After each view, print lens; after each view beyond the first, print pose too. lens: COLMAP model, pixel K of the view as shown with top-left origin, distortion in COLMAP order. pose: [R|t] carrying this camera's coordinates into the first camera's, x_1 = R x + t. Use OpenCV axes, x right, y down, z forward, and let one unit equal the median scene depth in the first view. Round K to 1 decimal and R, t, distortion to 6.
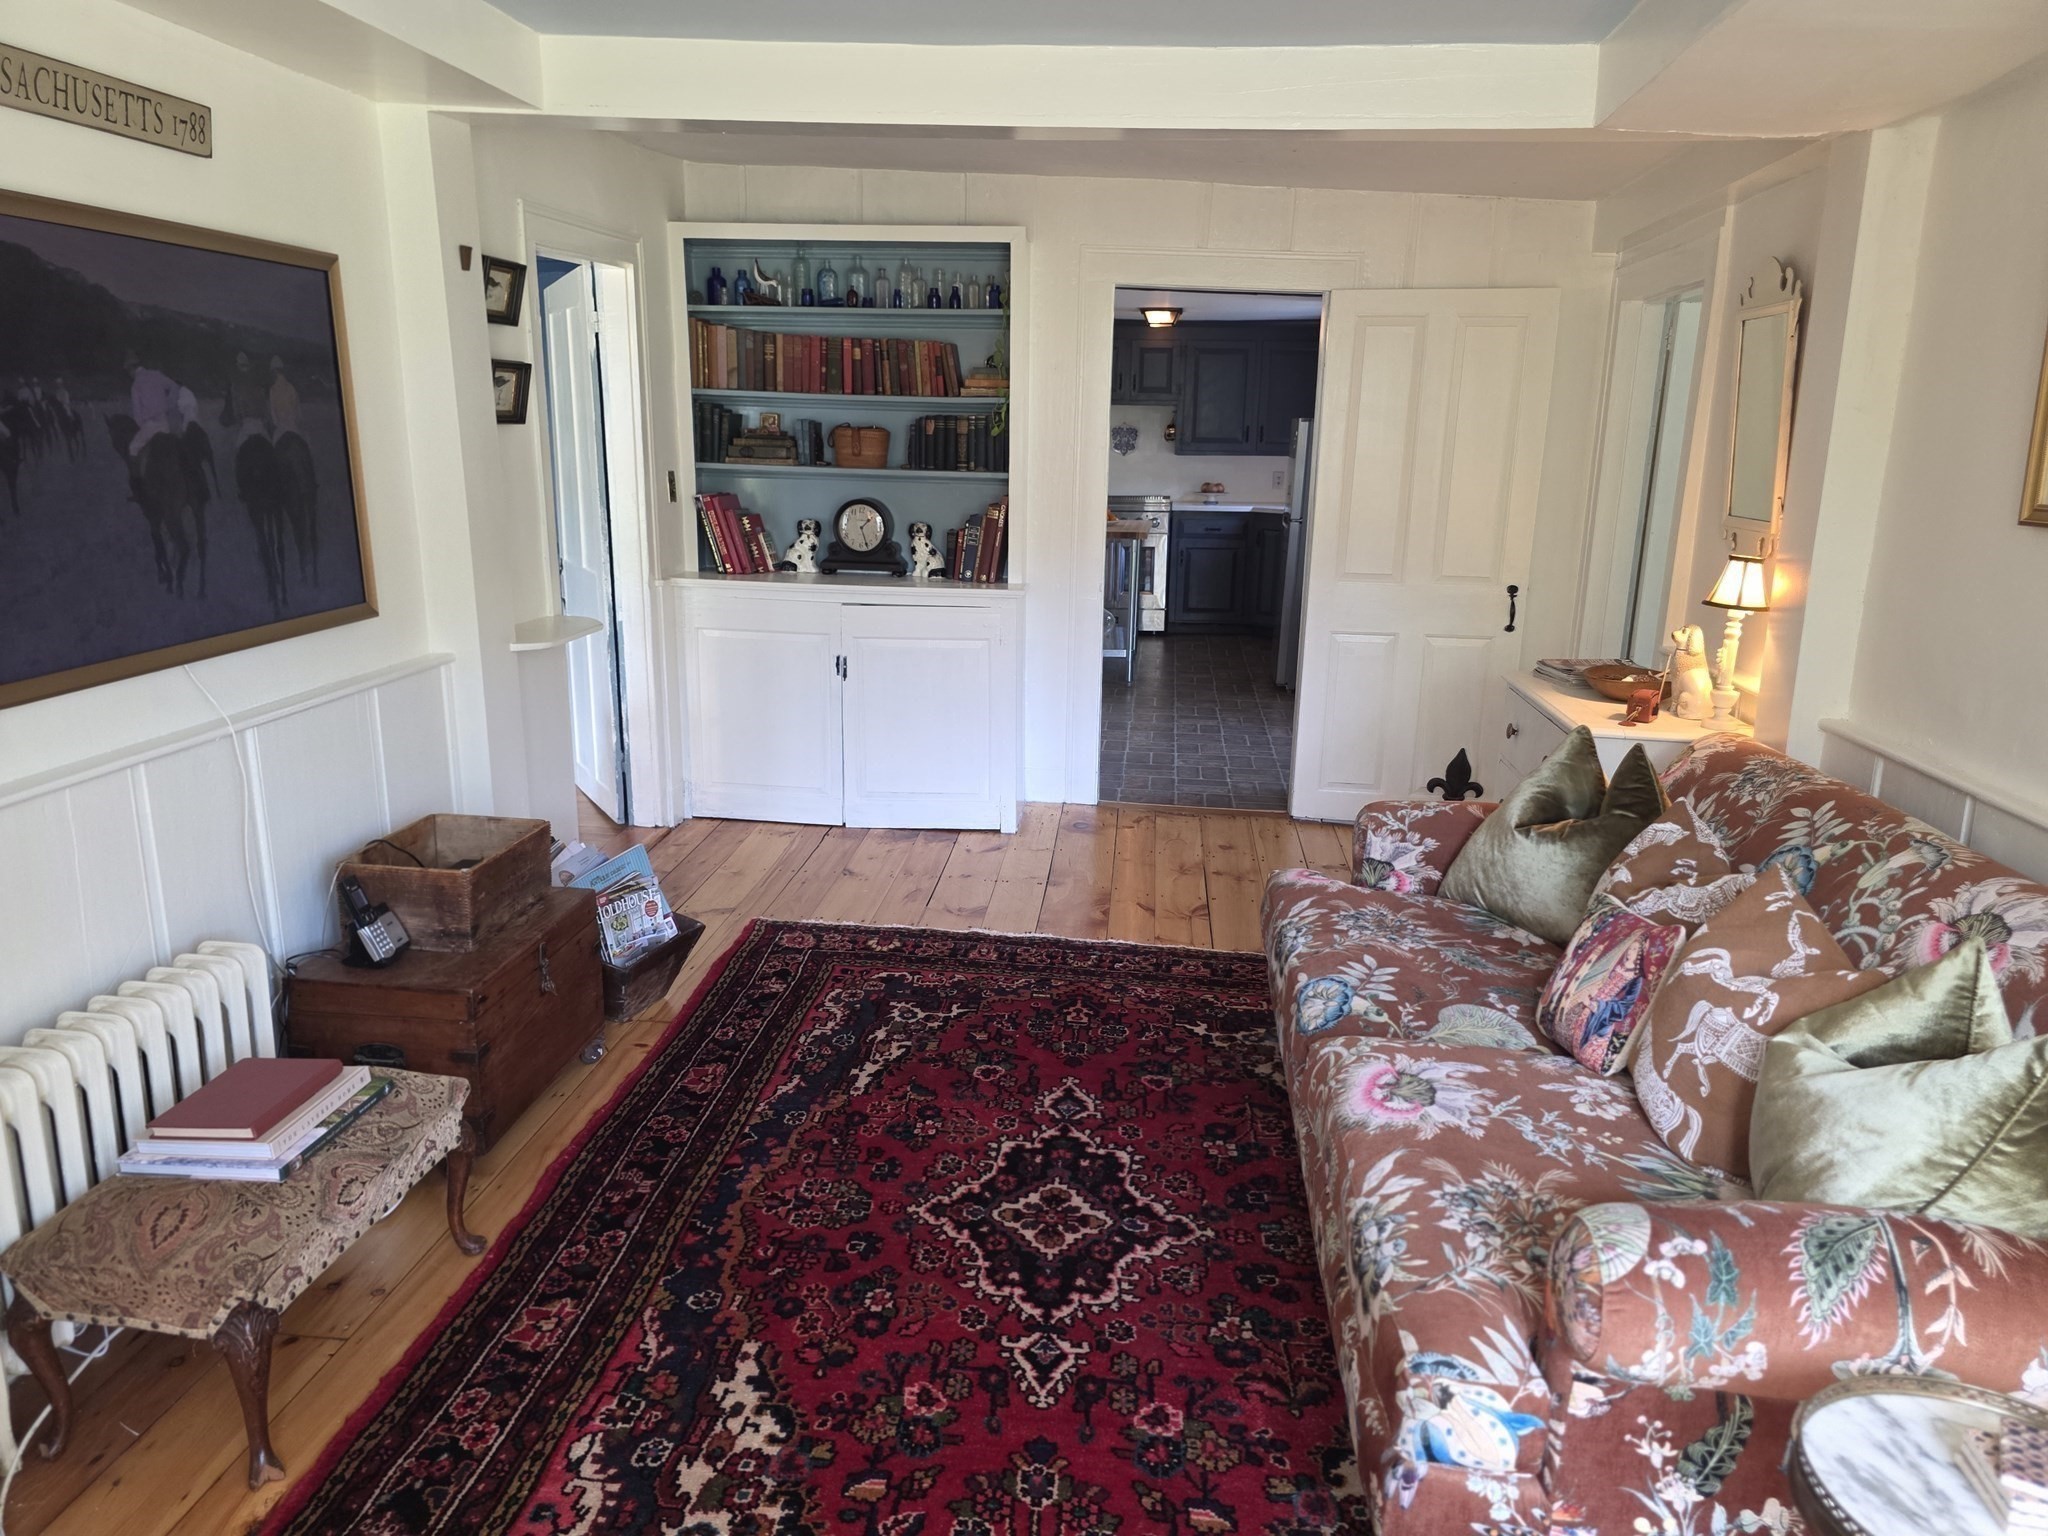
lens RADIAL K [[1381.7, 0, 1022.0], [0, 1381.7, 782.0], [0, 0, 1]] dist [0.047715, -0.044678]
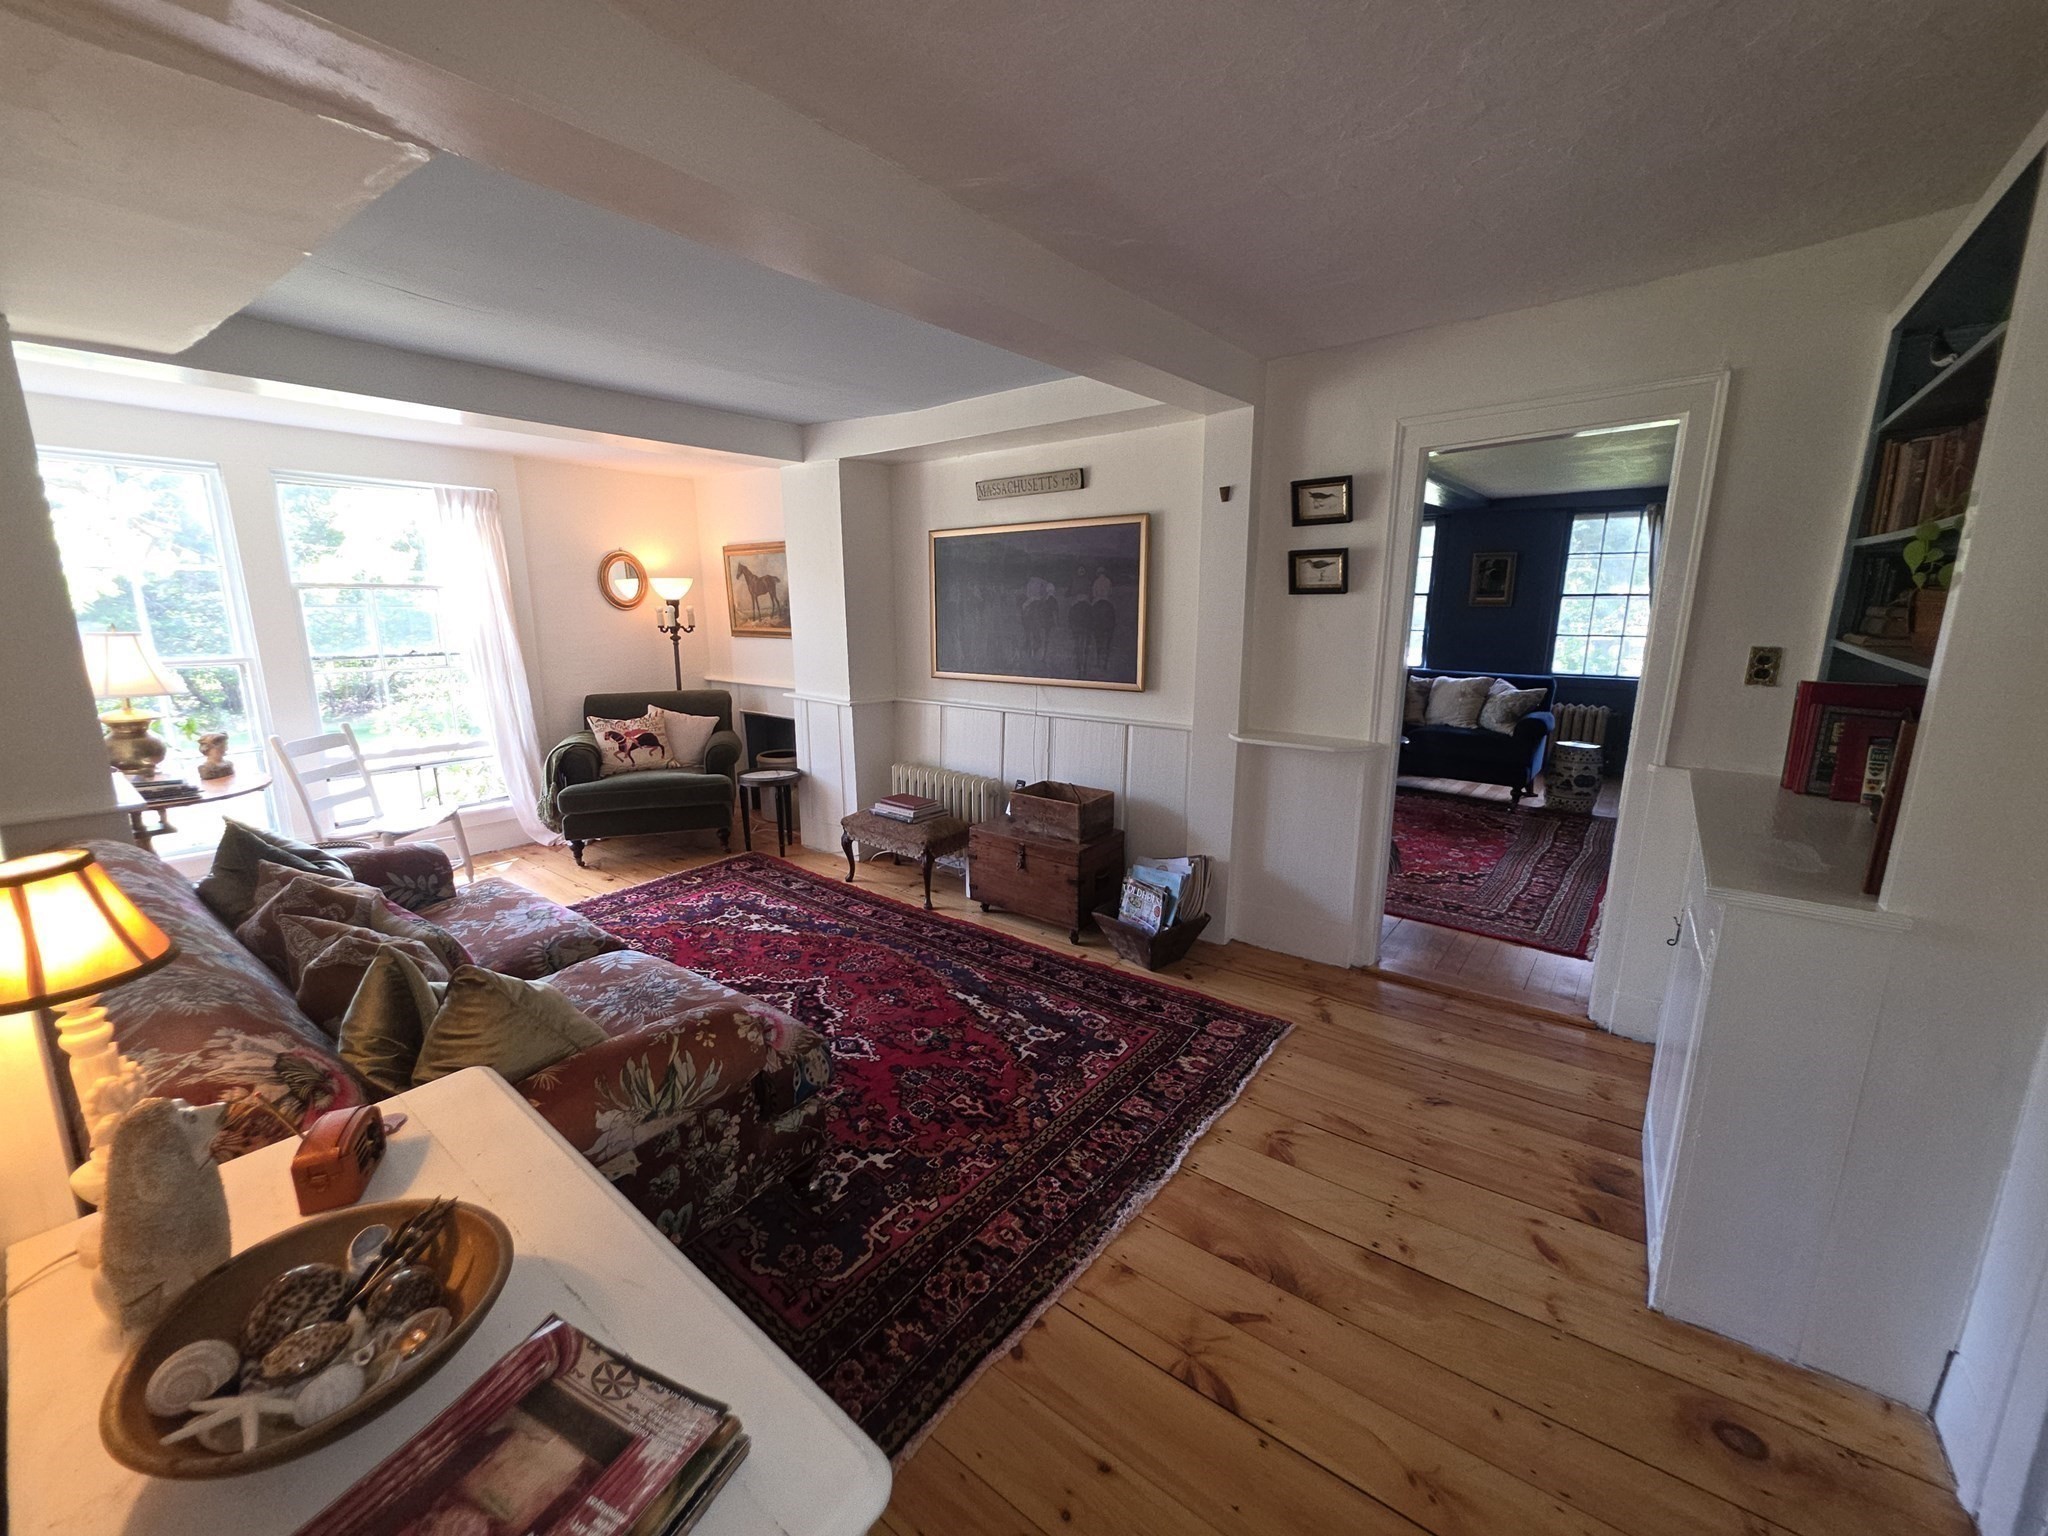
lens RADIAL K [[815.7, 0, 1024.9], [0, 815.7, 768.0], [0, 0, 1]] dist [0.004250, -0.000484]
pose [[-0.534376, 0.158127, -0.830324, 0.655469], [-0.213169, 0.925379, 0.313420, -0.378716], [0.817925, 0.344484, -0.460793, 1.570438]]
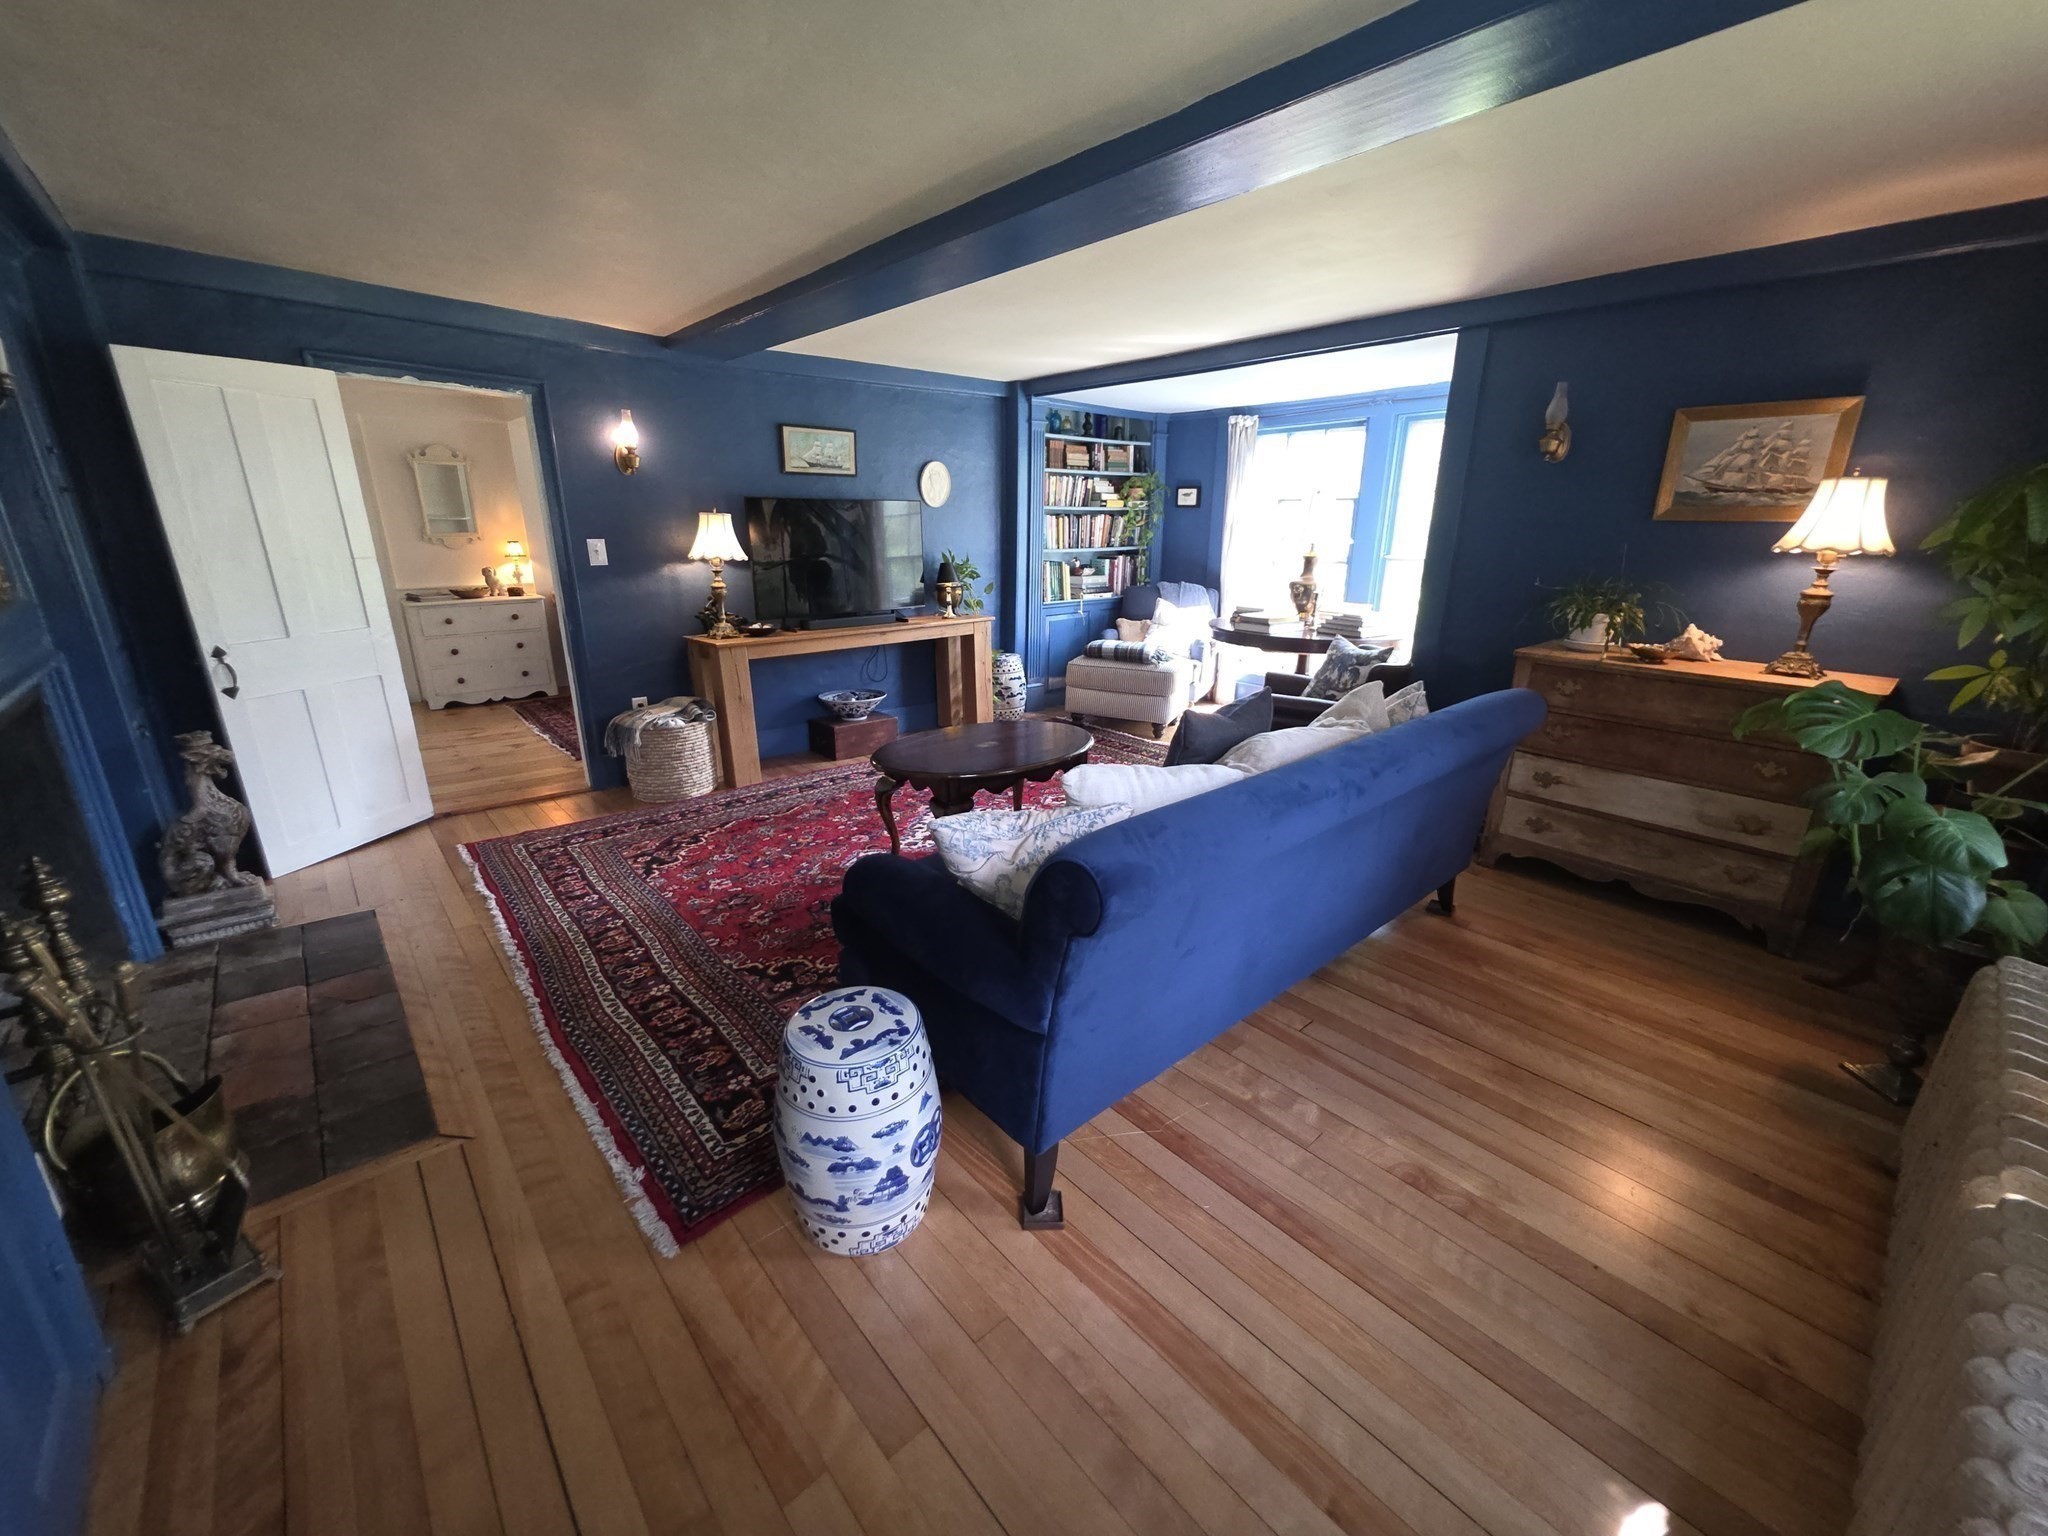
lens RADIAL K [[815.7, 0, 1023.6], [0, 815.7, 770.4], [0, 0, 1]] dist [0.004250, -0.000484]
pose [[-0.734998, -0.219807, 0.641454, -2.093681], [0.152486, 0.868188, 0.472226, -0.506199], [-0.660701, 0.444898, -0.604599, 1.917118]]
